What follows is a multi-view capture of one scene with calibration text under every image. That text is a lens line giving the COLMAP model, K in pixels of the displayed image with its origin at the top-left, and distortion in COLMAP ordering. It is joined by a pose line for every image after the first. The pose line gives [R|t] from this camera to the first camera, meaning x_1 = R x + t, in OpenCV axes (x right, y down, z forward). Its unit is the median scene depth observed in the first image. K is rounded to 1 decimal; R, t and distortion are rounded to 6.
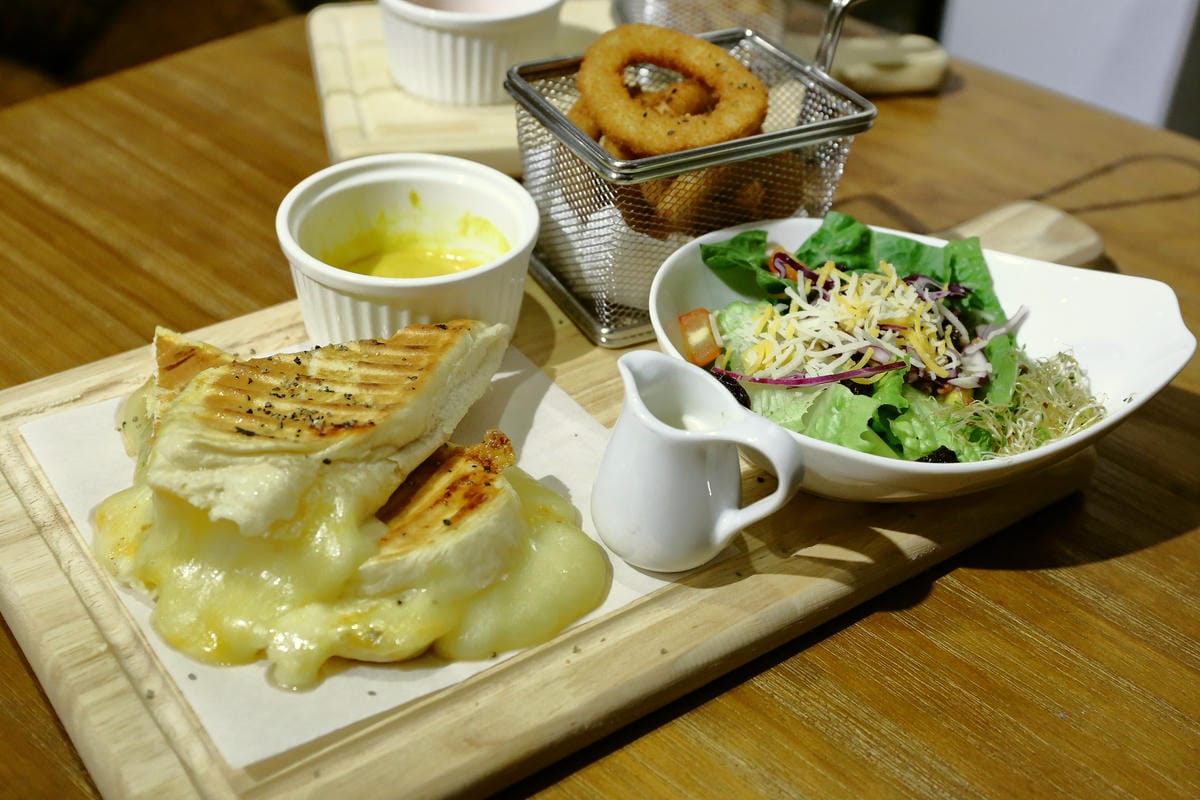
lens RADIAL K [[1543.5, 0, 603.6], [0, 1543.5, 401.1], [0, 0, 1]] dist [-0.027637, 0.000000]
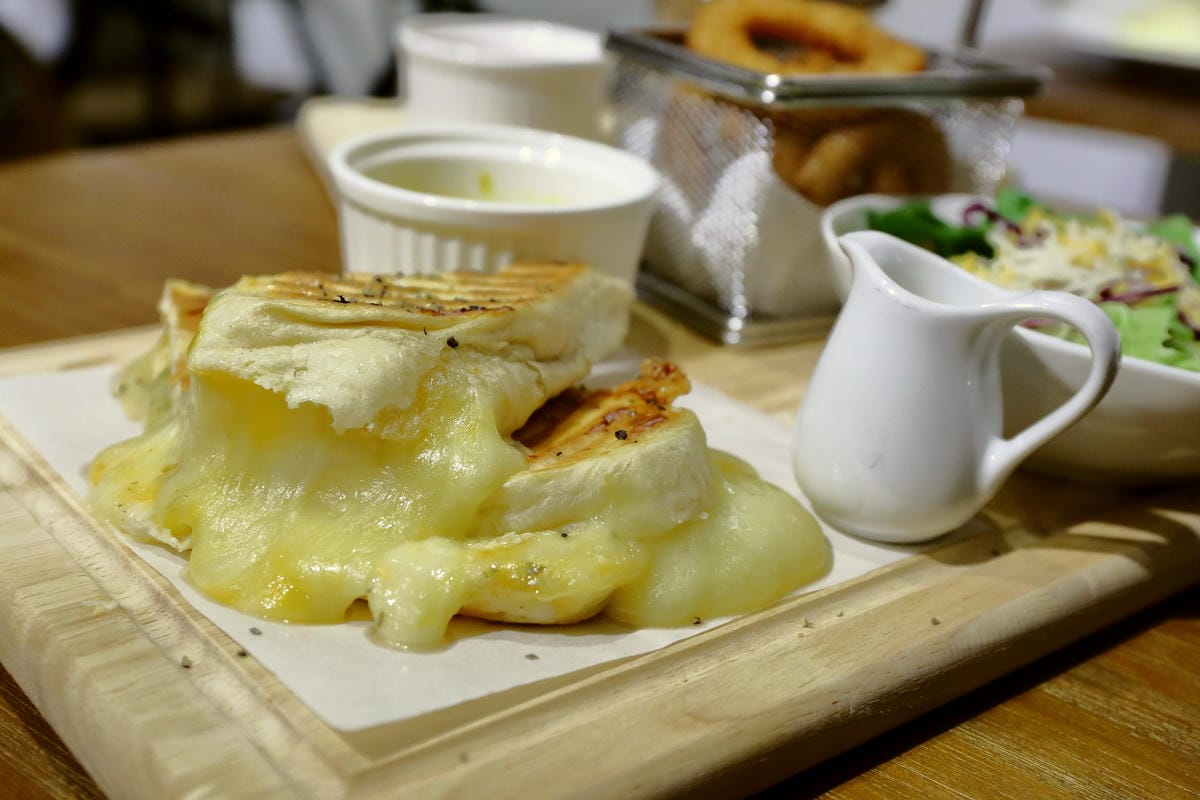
lens RADIAL K [[1543.5, 0, 594.9], [0, 1543.5, 399.3], [0, 0, 1]] dist [-0.027637, 0.000000]
pose [[0.997258, 0.005273, 0.073816, -0.167957], [0.012928, 0.969705, -0.243936, 0.236960], [-0.072866, 0.244221, 0.966978, 0.328192]]
